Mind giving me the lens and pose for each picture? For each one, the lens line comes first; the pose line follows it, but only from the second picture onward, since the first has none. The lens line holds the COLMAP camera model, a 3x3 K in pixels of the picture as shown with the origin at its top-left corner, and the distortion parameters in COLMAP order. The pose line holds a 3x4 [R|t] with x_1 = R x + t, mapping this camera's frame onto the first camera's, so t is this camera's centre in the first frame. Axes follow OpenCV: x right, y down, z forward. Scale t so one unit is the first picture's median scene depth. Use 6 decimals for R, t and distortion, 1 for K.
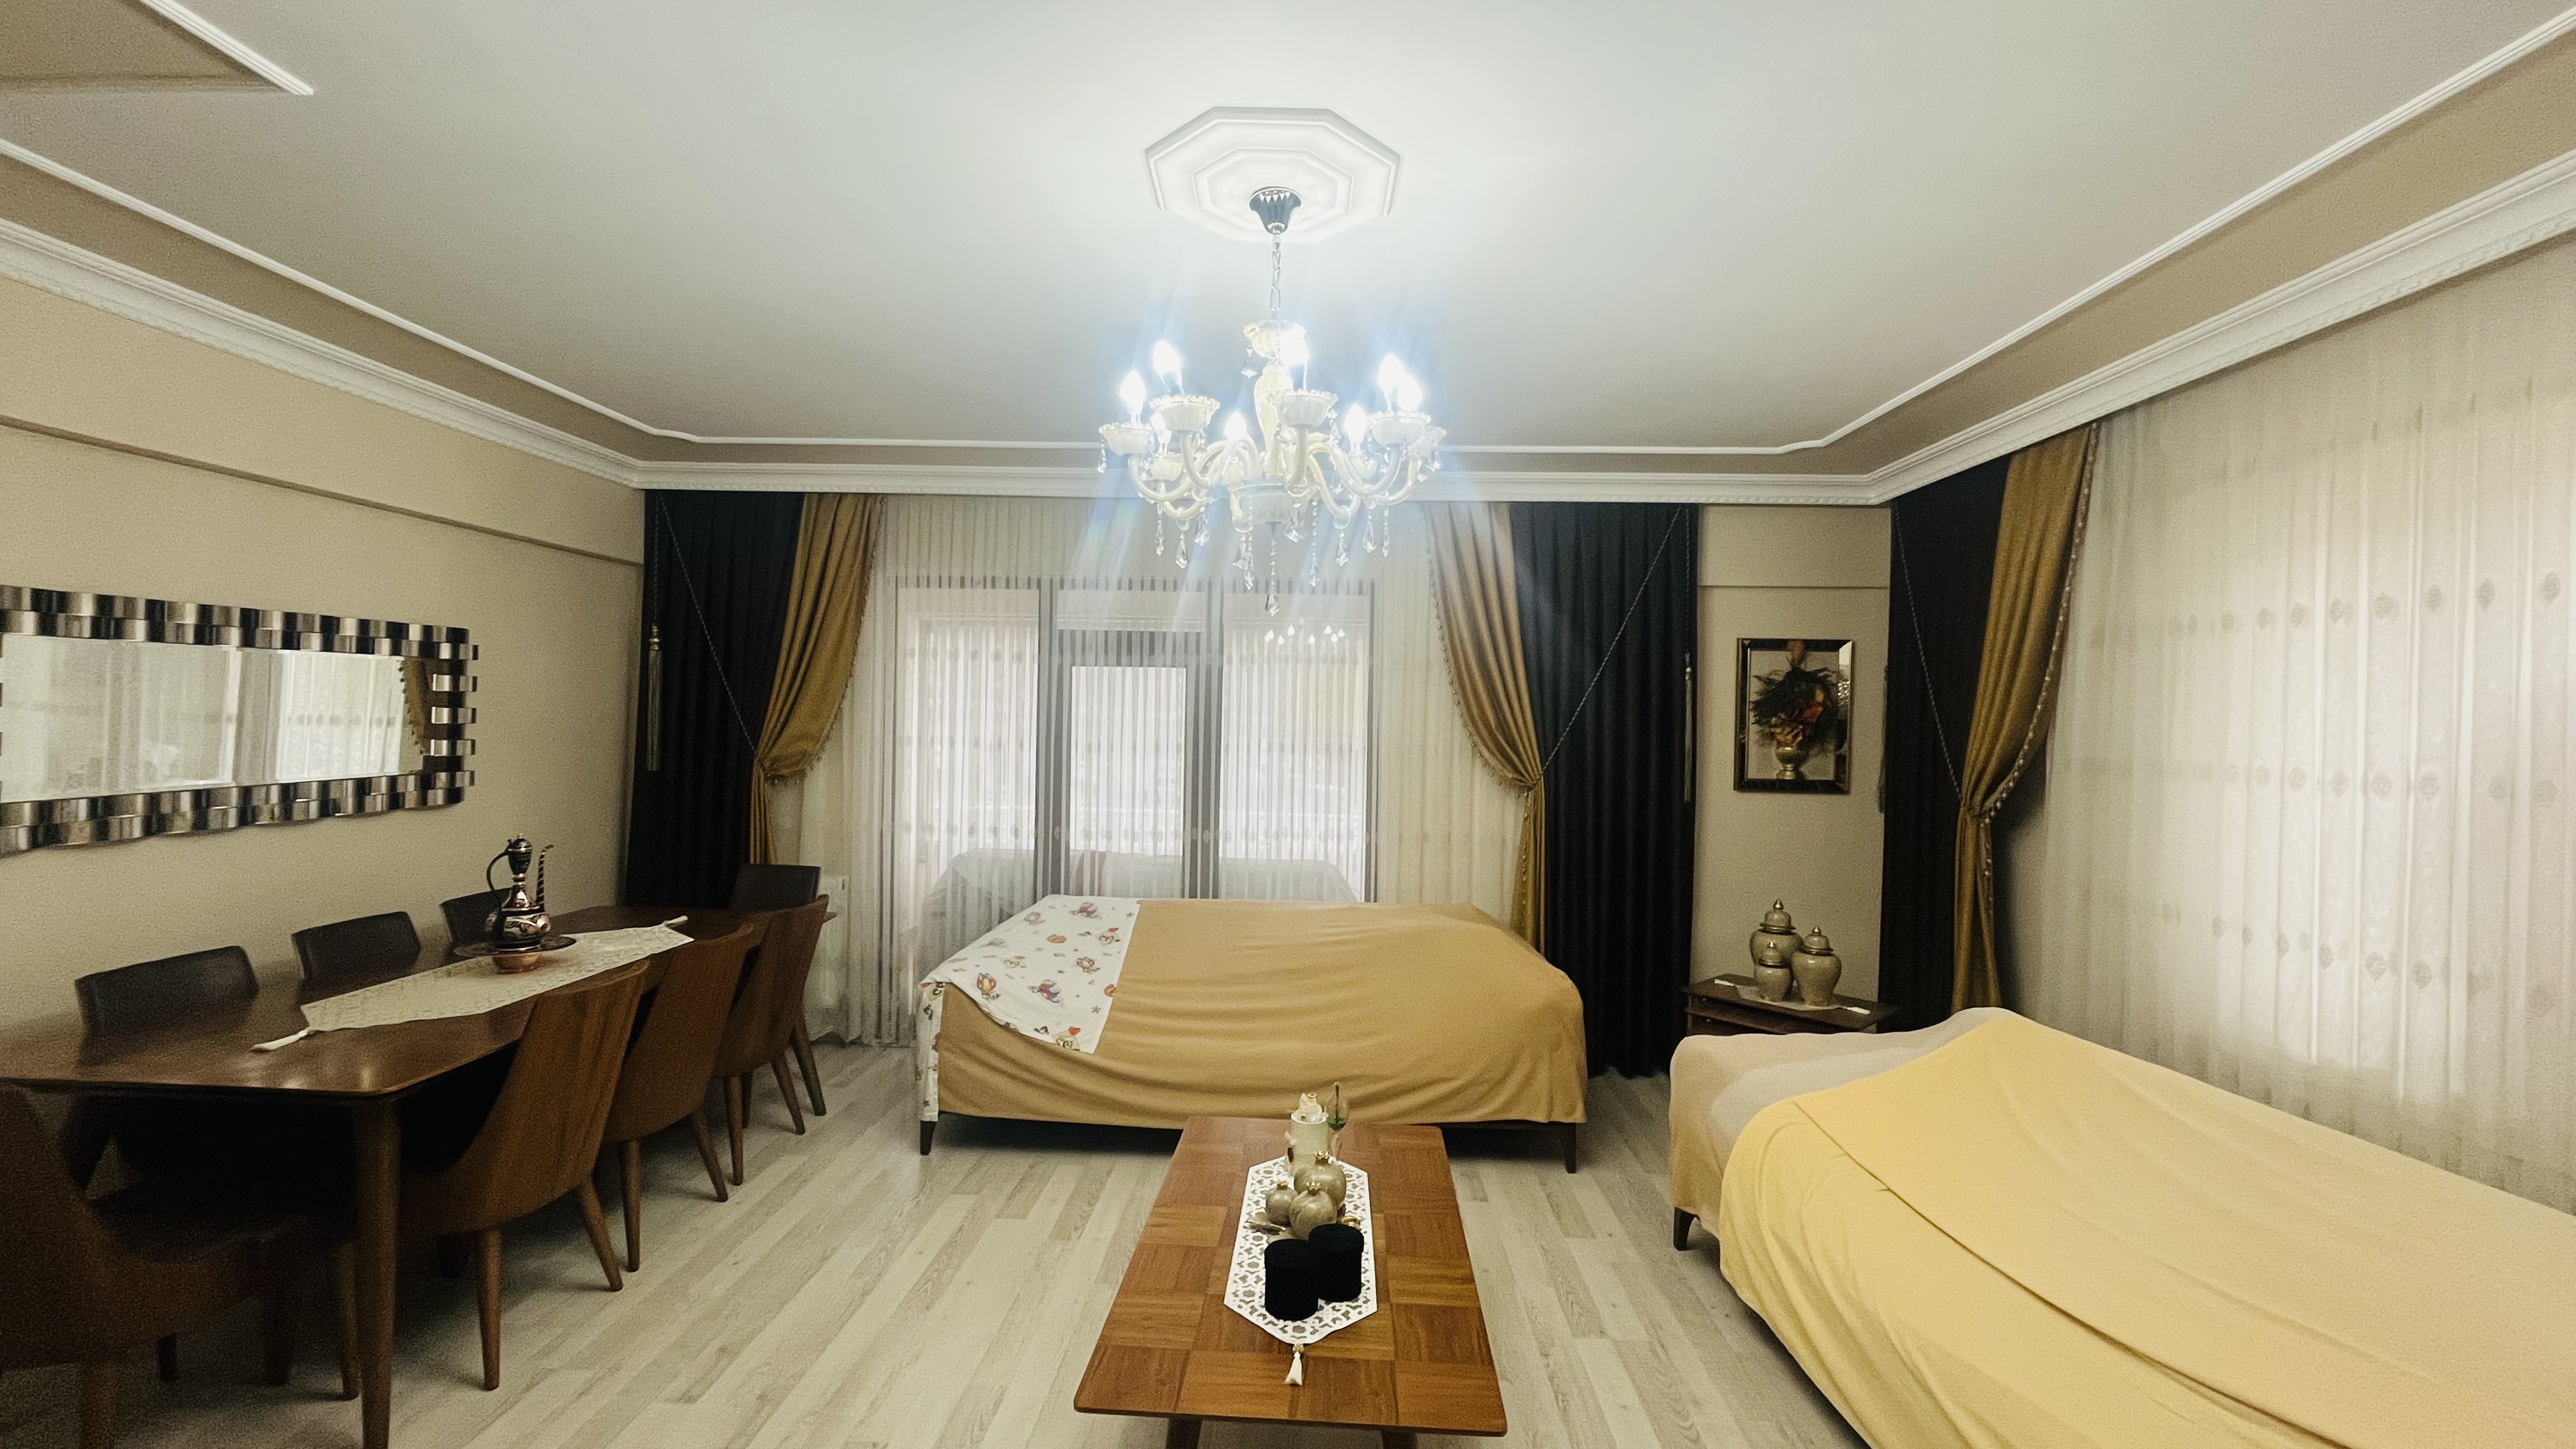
lens RADIAL K [[1029.4, 0, 1286.9], [0, 1029.4, 727.2], [0, 0, 1]] dist [-0.005705, -0.000283]
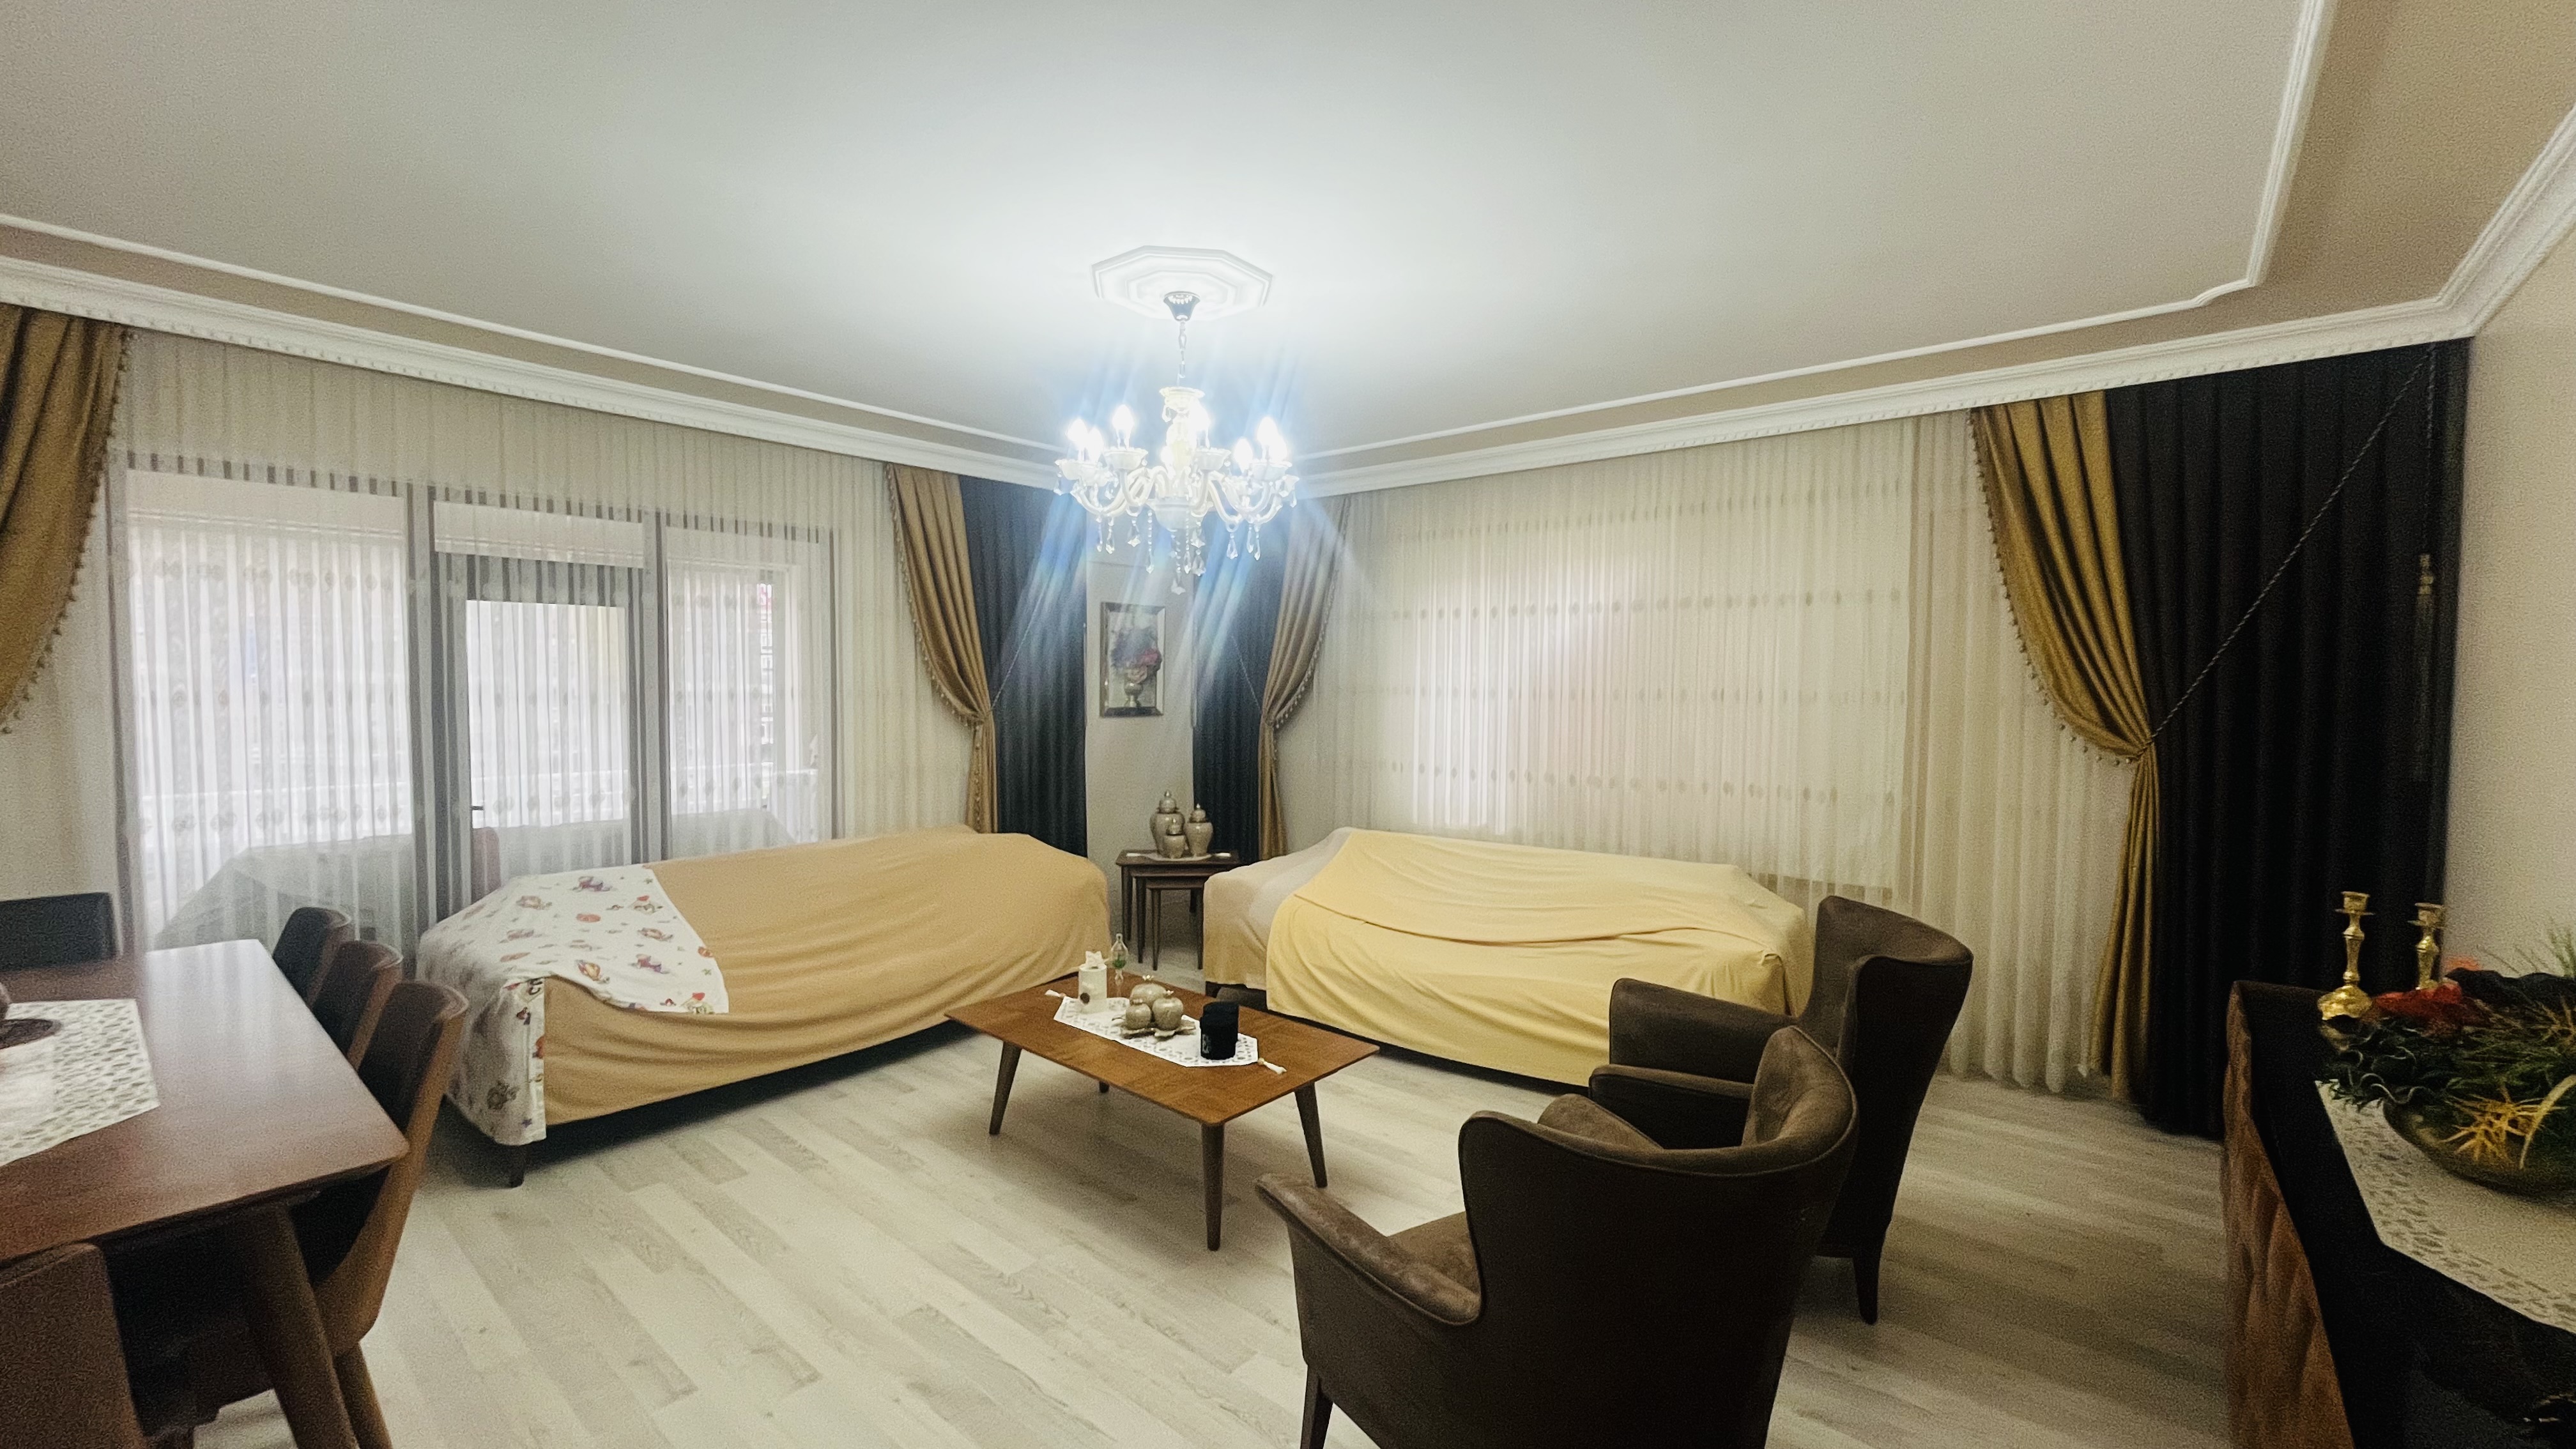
lens RADIAL K [[1029.4, 0, 1285.1], [0, 1029.4, 720.7], [0, 0, 1]] dist [-0.005705, -0.000283]
pose [[0.610182, -0.047440, 0.790840, -0.607399], [0.005019, 0.998417, 0.056019, -0.008764], [-0.792246, -0.030213, 0.609454, 0.001260]]
